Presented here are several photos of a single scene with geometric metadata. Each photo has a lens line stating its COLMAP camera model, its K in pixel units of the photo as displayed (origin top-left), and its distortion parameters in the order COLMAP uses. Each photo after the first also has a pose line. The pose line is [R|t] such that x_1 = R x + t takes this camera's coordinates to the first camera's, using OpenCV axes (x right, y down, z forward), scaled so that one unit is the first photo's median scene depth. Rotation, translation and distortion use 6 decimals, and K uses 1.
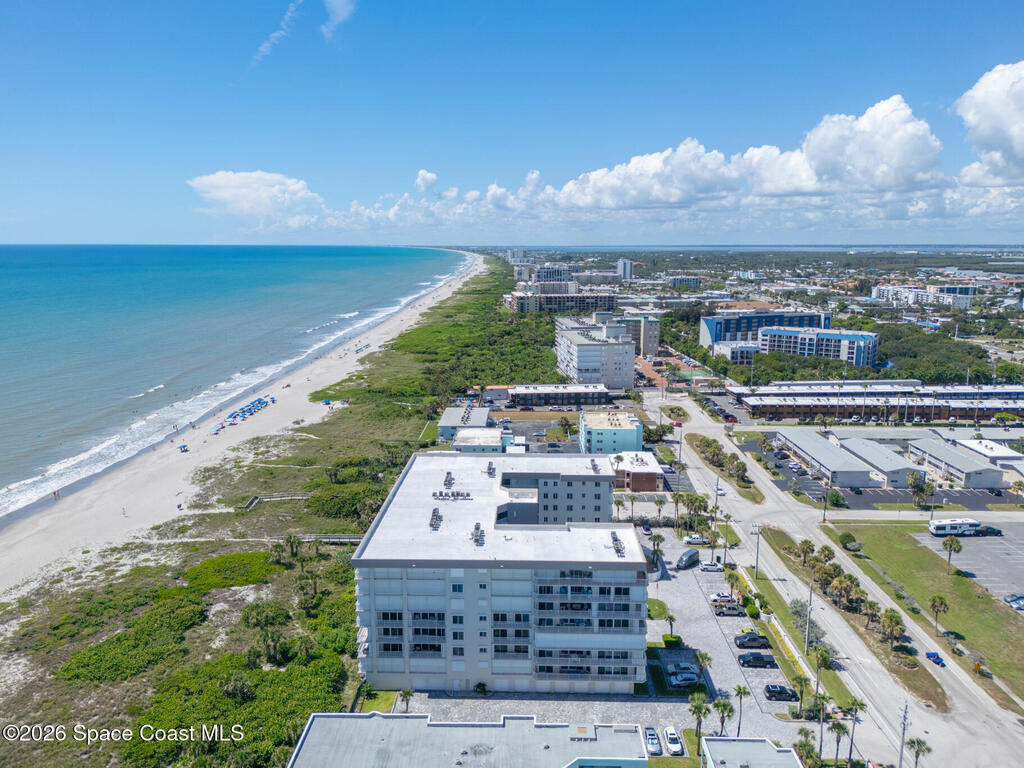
lens RADIAL K [[726.4, 0, 513.1], [0, 726.4, 383.5], [0, 0, 1]] dist [0.042620, -0.026220]
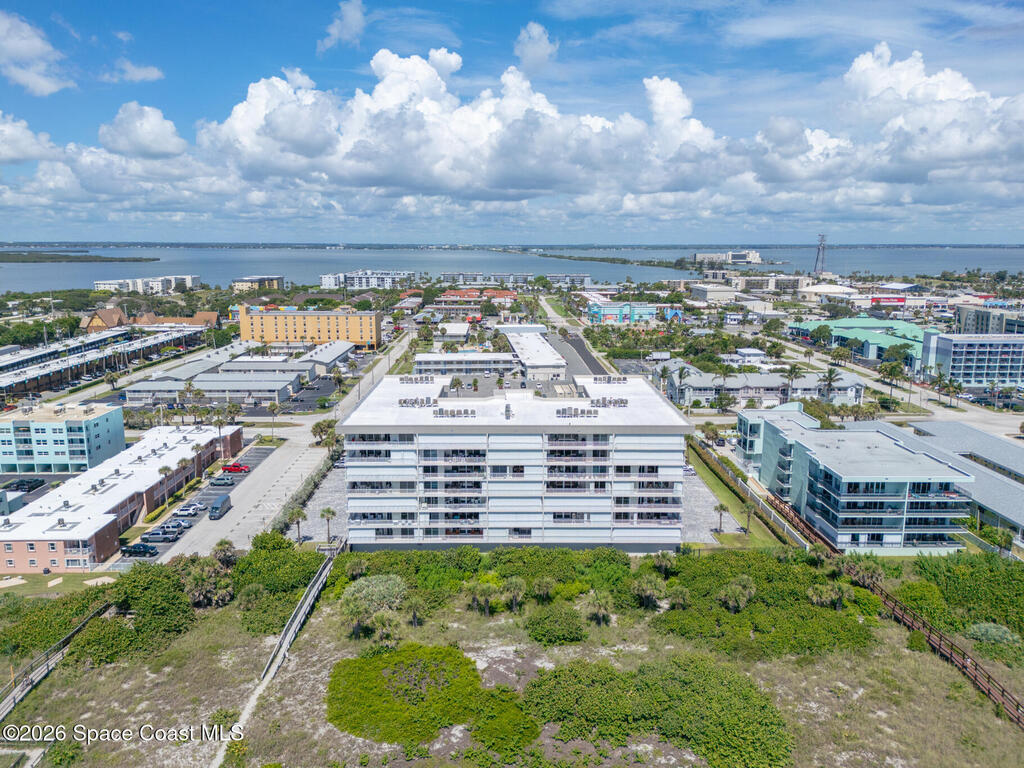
lens RADIAL K [[726.4, 0, 515.4], [0, 726.4, 381.9], [0, 0, 1]] dist [0.042620, -0.026220]
pose [[-0.036563, -0.184317, 0.982187, -0.852028], [0.183348, 0.964923, 0.187902, -0.043492], [-0.982368, 0.186952, -0.001486, 0.865367]]
